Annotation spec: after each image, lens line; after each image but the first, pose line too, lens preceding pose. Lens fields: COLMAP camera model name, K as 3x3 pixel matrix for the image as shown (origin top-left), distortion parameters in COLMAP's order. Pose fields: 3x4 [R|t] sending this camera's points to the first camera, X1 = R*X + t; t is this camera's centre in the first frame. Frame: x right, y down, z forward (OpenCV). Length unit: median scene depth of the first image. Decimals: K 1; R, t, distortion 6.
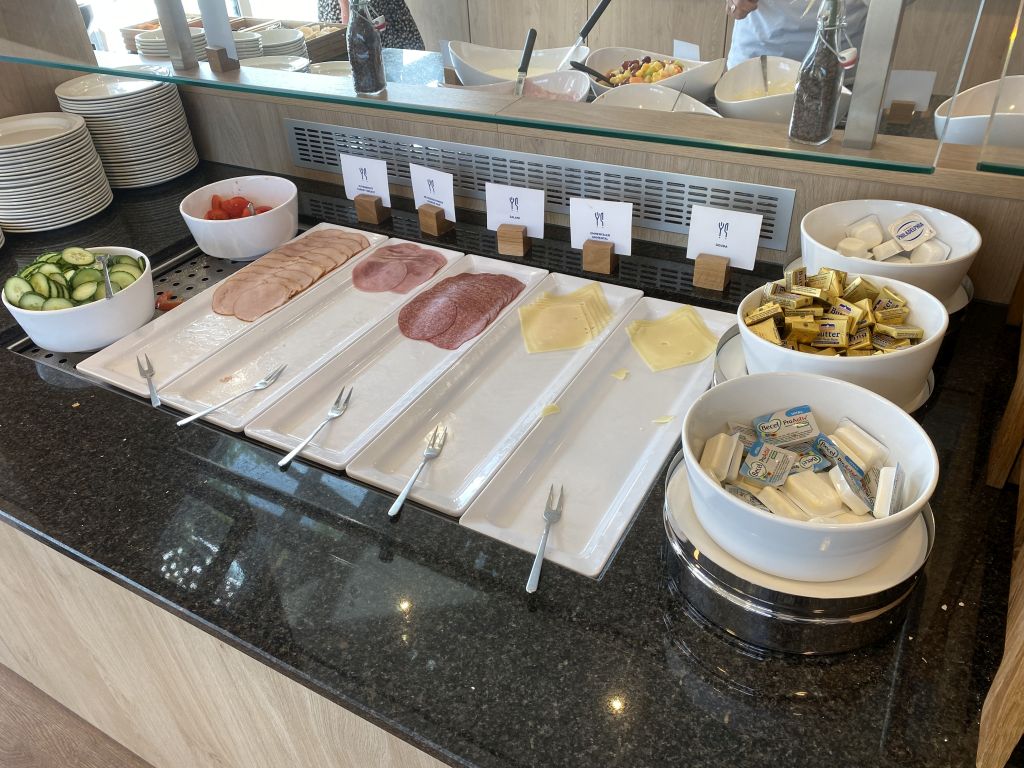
lens RADIAL K [[781.0, 0, 512.2], [0, 781.0, 385.7], [0, 0, 1]] dist [-0.001968, 0.000691]
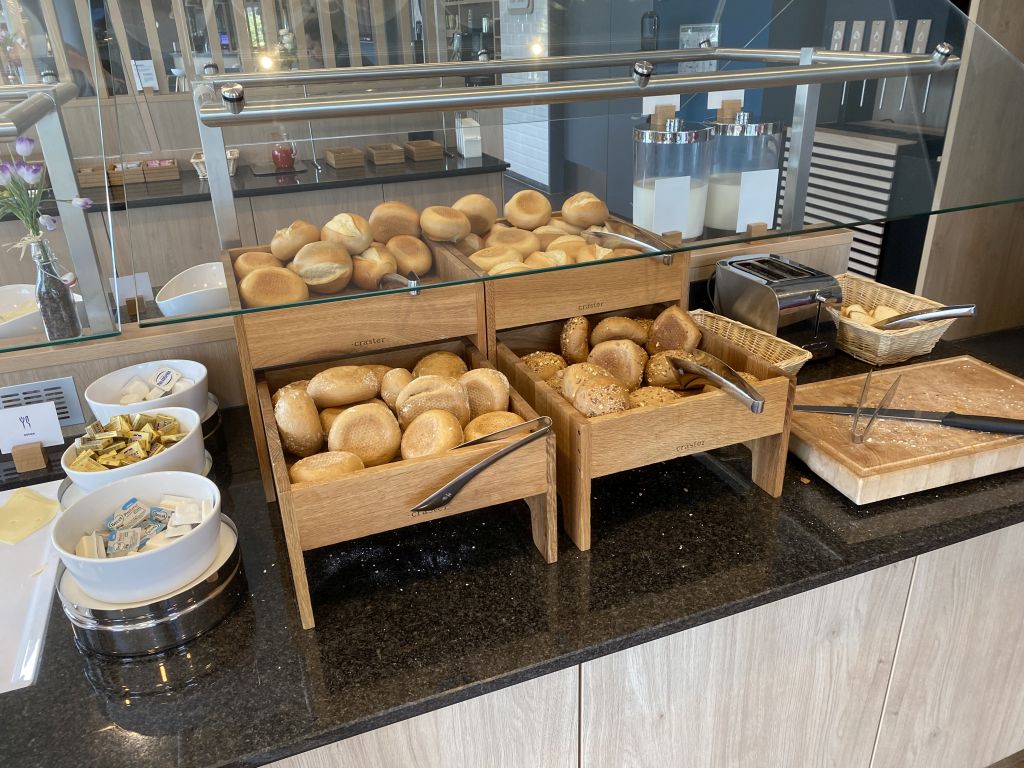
lens RADIAL K [[781.0, 0, 514.6], [0, 781.0, 384.4], [0, 0, 1]] dist [-0.001968, 0.000691]
pose [[0.628890, -0.290637, 0.721129, -0.144819], [0.445892, 0.894640, -0.028291, 0.158968], [-0.636928, 0.339337, 0.692223, -0.460250]]
